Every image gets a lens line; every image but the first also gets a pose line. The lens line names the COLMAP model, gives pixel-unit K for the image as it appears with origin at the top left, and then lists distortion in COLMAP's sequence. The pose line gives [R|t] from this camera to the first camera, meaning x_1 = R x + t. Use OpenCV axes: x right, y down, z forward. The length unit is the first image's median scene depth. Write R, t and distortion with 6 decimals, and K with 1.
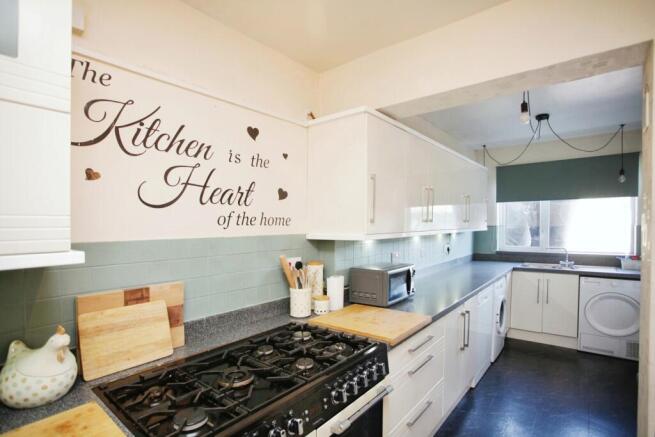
lens RADIAL K [[330.5, 0, 329.2], [0, 330.5, 222.0], [0, 0, 1]] dist [-0.002612, 0.000039]
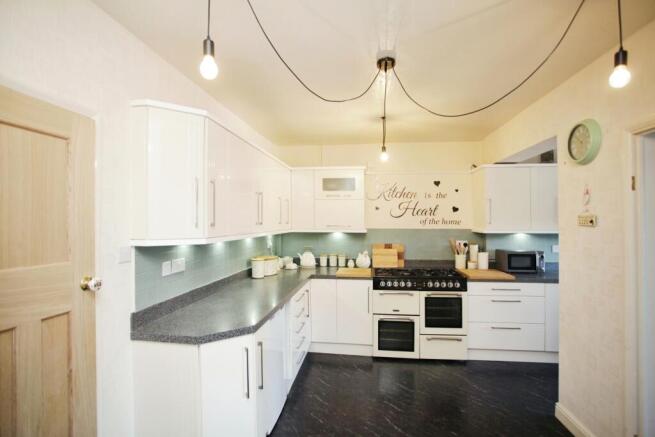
lens RADIAL K [[330.5, 0, 329.2], [0, 330.5, 222.0], [0, 0, 1]] dist [-0.002612, 0.000039]
pose [[0.497525, 0.011591, -0.867372, 1.417554], [-0.001693, 0.999922, 0.012391, -0.033033], [0.867448, -0.004696, 0.497506, -0.794970]]
